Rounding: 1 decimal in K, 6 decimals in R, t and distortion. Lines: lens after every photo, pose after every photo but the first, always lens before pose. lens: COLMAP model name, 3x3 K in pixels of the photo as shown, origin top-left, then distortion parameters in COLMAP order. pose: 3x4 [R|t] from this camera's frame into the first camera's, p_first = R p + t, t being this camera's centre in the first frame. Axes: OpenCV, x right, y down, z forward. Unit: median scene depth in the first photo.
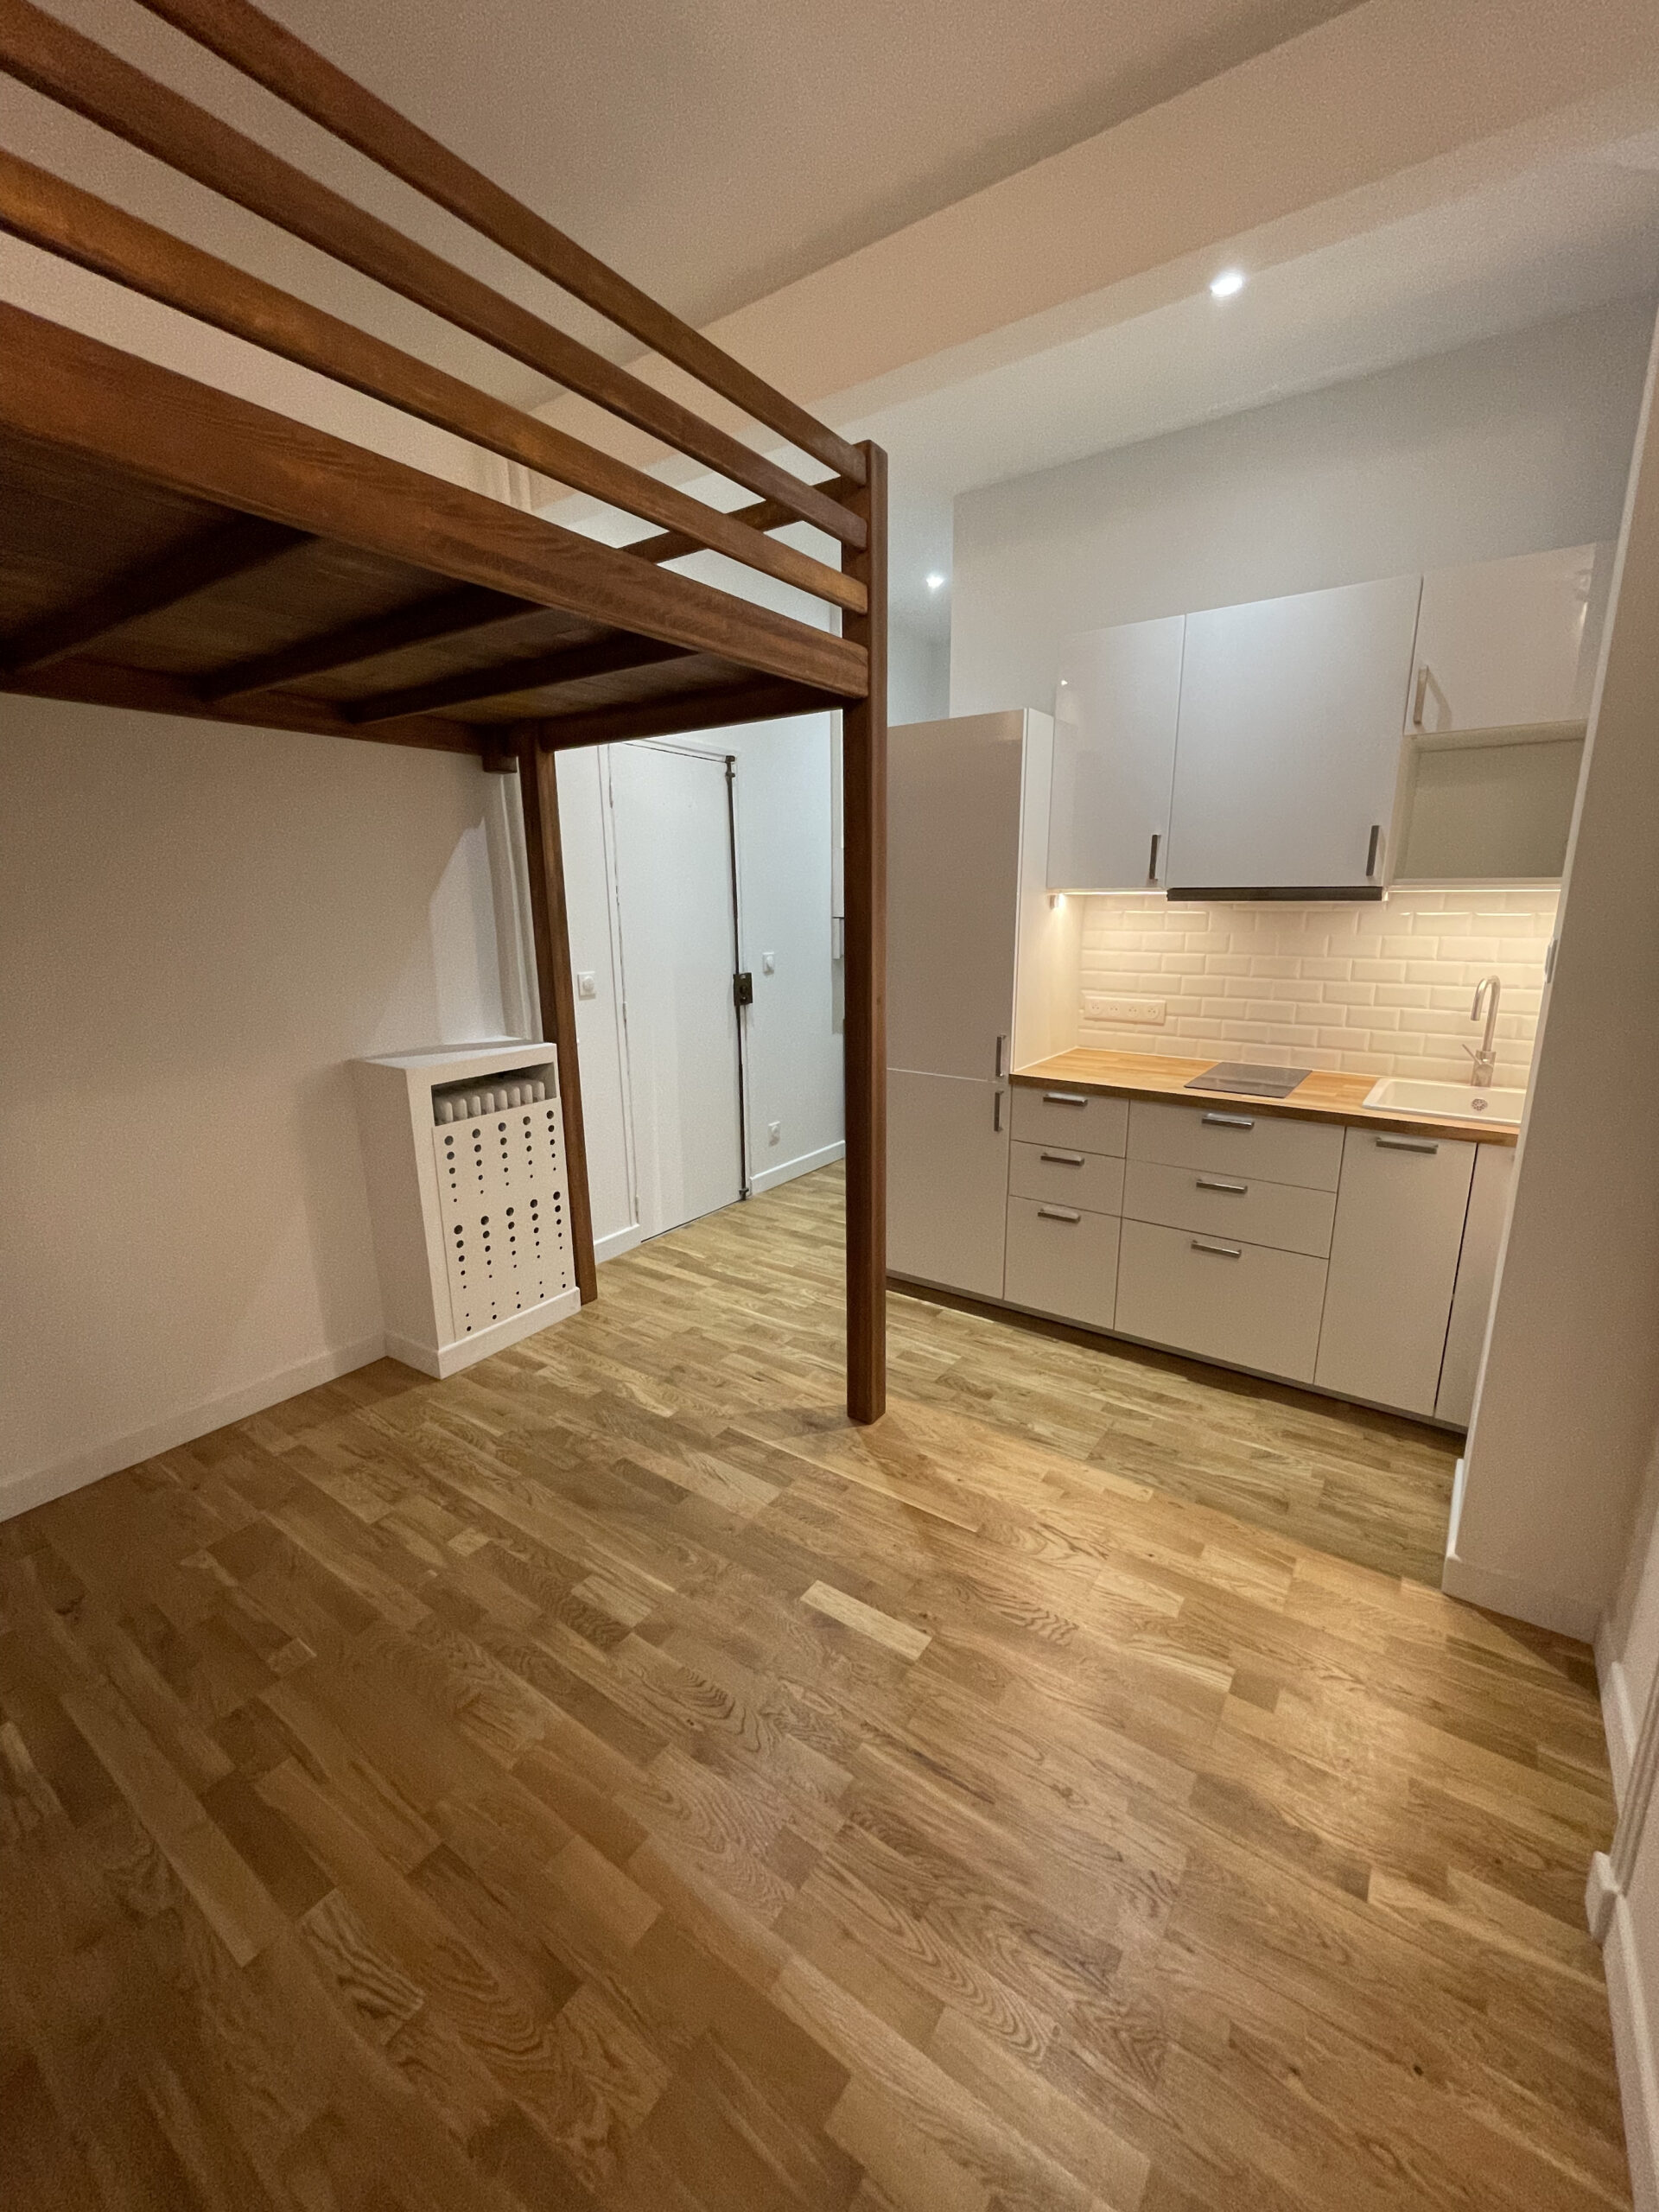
lens RADIAL K [[902.4, 0, 842.2], [0, 902.4, 1106.8], [0, 0, 1]] dist [-0.001449, -0.000001]
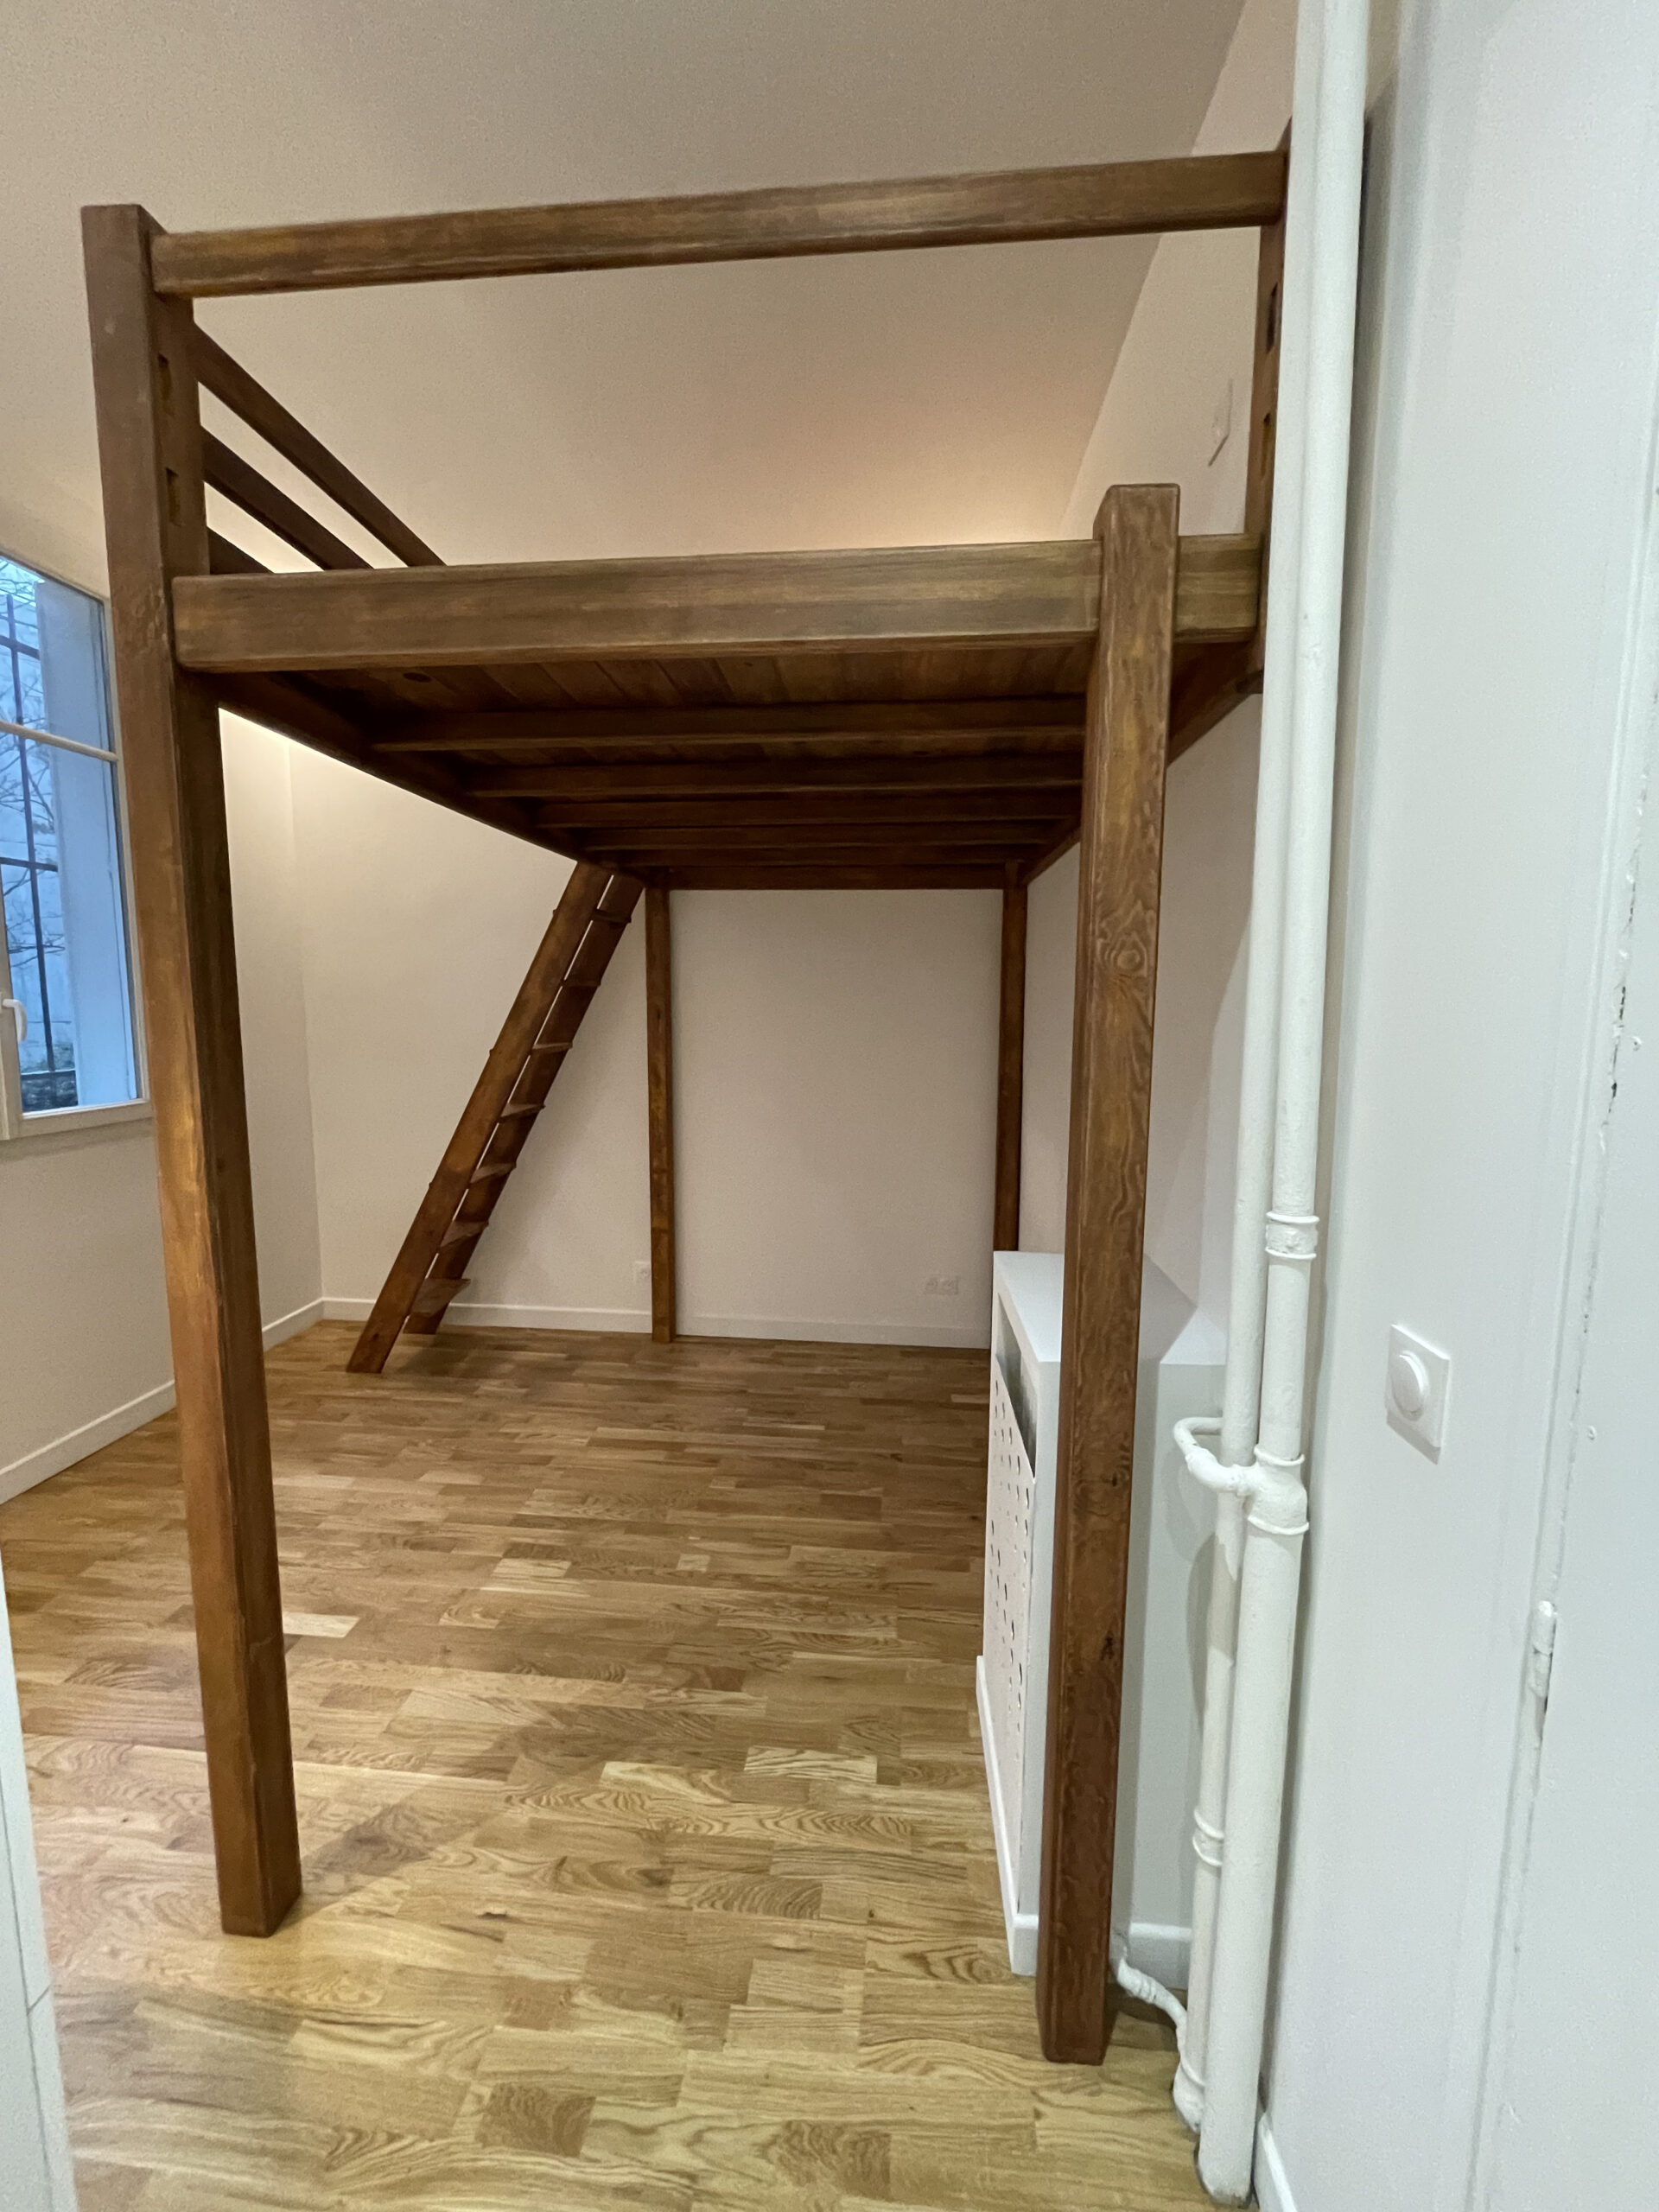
lens RADIAL K [[900.8, 0, 828.0], [0, 900.8, 1097.7], [0, 0, 1]] dist [-0.003304, -0.000104]
pose [[-0.876877, 0.058711, -0.477115, -0.054545], [-0.108349, 0.942836, 0.315151, -0.425865], [0.468344, 0.328044, -0.820390, 1.743631]]
